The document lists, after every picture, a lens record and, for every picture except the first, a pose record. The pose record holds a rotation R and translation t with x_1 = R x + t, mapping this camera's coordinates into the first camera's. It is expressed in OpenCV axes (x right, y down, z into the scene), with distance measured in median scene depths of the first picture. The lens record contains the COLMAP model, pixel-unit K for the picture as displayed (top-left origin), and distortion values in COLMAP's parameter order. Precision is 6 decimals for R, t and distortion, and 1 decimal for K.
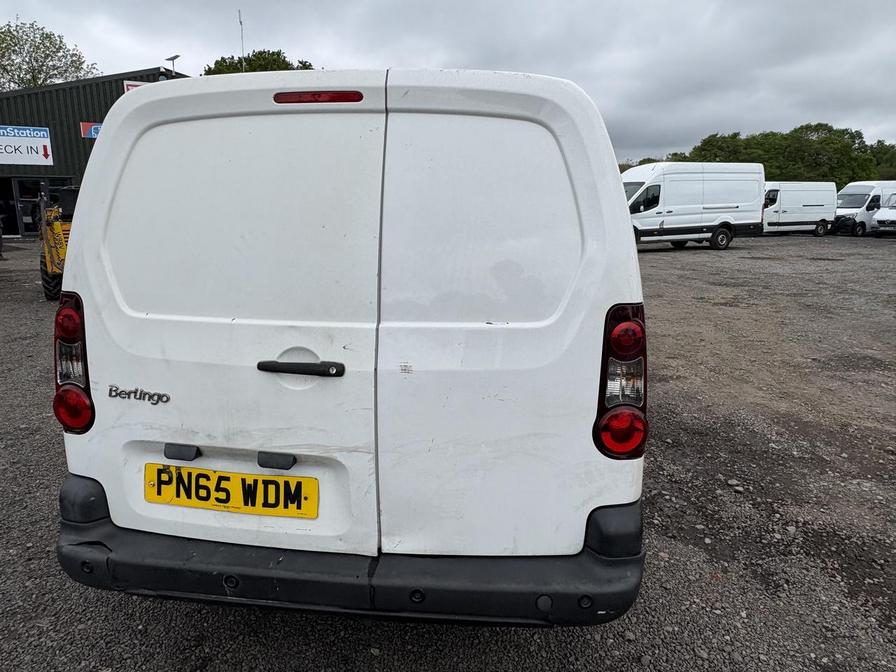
lens RADIAL K [[599.9, 0, 448.5], [0, 599.9, 327.4], [0, 0, 1]] dist [-0.004766, 0.006595]
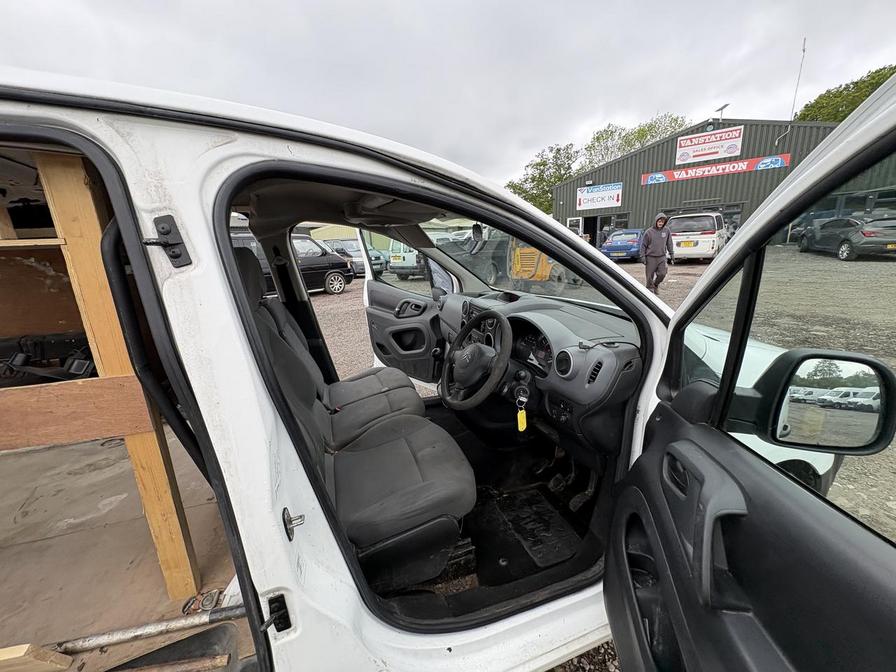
lens RADIAL K [[356.8, 0, 448.6], [0, 356.8, 334.5], [0, 0, 1]] dist [0.001263, -0.000252]
pose [[0.420382, 0.205862, -0.883685, 0.148697], [-0.125221, 0.977766, 0.168209, -0.073345], [0.898665, 0.039944, 0.436814, 0.366934]]
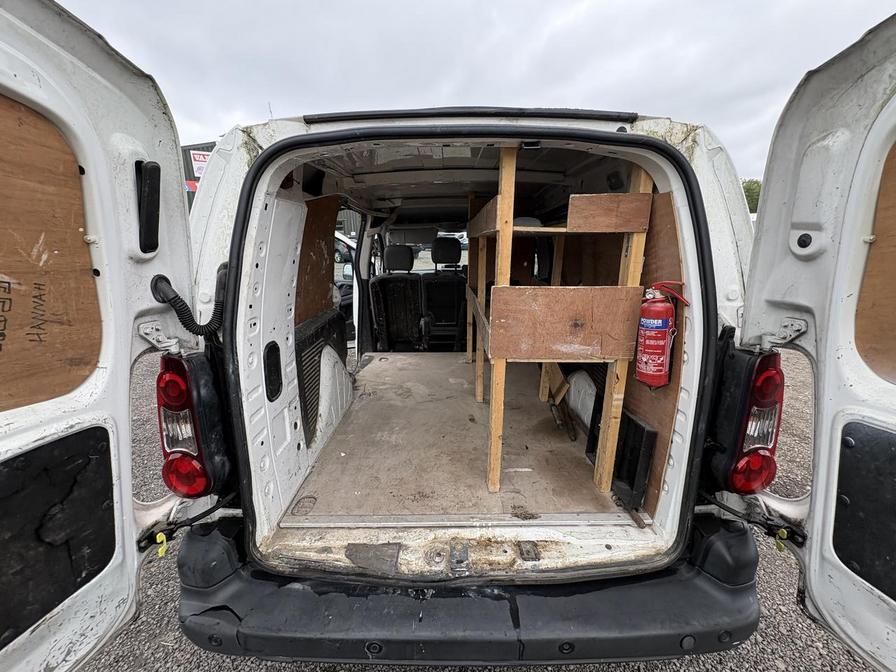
lens RADIAL K [[356.8, 0, 448.7], [0, 356.8, 333.2], [0, 0, 1]] dist [0.001263, -0.000252]
pose [[0.993714, -0.035813, 0.106064, -0.047071], [0.028370, 0.997082, 0.070870, -0.020482], [-0.108293, -0.067415, 0.991831, 0.073132]]
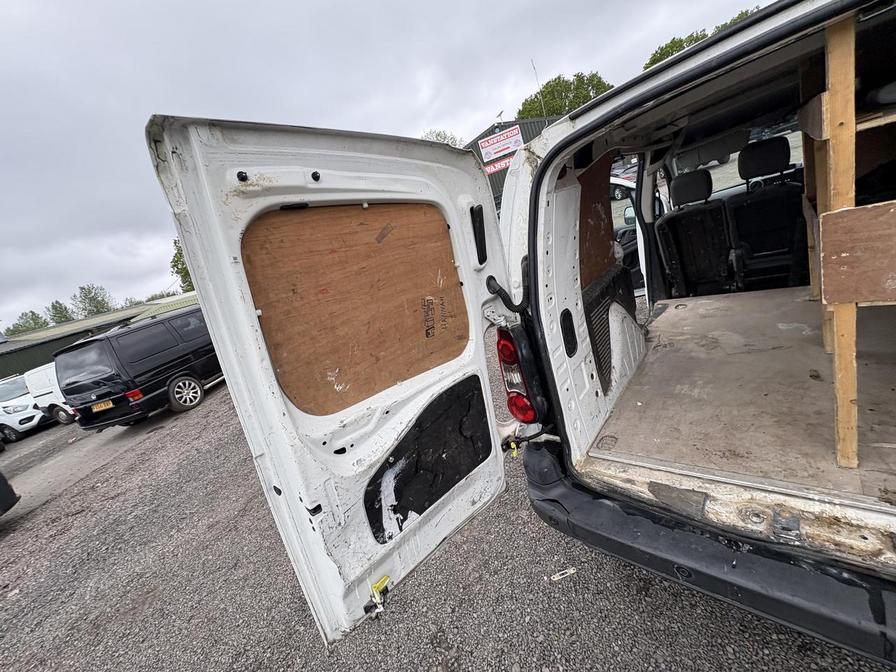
lens RADIAL K [[356.8, 0, 447.6], [0, 356.8, 332.7], [0, 0, 1]] dist [0.001263, -0.000252]
pose [[0.774840, -0.097404, -0.624608, -0.040334], [0.215139, 0.969709, 0.115665, -0.028843], [0.594422, -0.224000, 0.772325, 0.054190]]
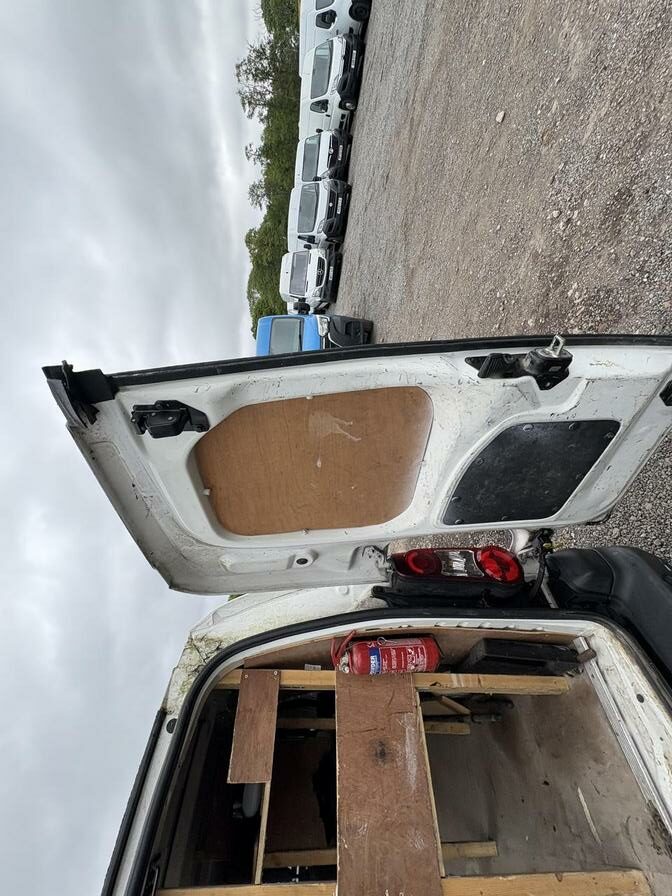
lens RADIAL K [[356.8, 0, 333.0], [0, 356.8, 447.8], [0, 0, 1]] dist [0.001263, -0.000252]
pose [[-0.035288, -0.626797, 0.778383, -0.016044], [0.998834, -0.047785, 0.006803, -0.023802], [0.032931, 0.777716, 0.627753, 0.059110]]
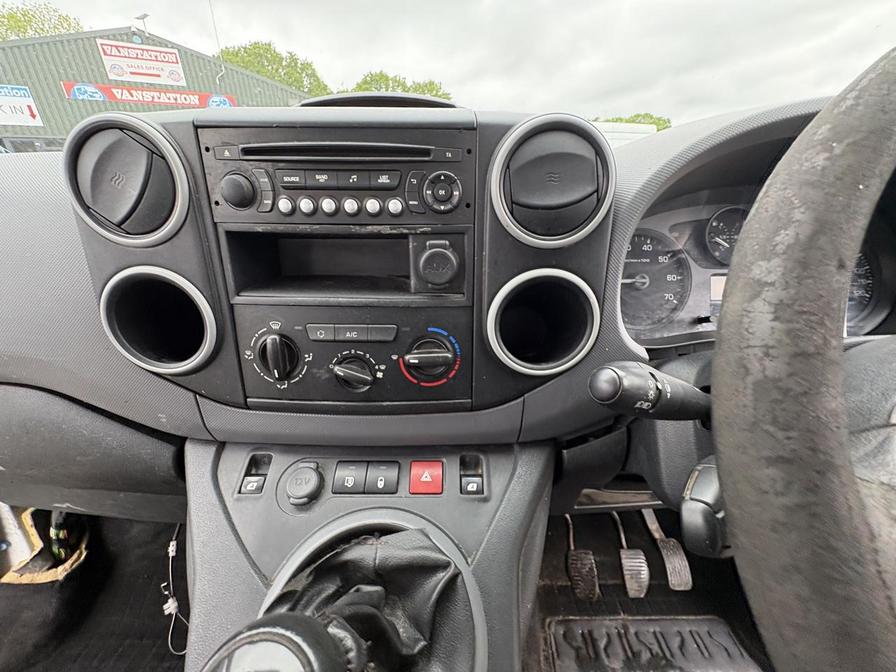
lens RADIAL K [[356.8, 0, 448.8], [0, 356.8, 337.6], [0, 0, 1]] dist [0.001263, -0.000252]
pose [[0.994487, -0.050928, 0.091659, 0.000754], [0.028280, 0.972007, 0.233243, -0.051400], [-0.100971, -0.229365, 0.968089, 0.425761]]
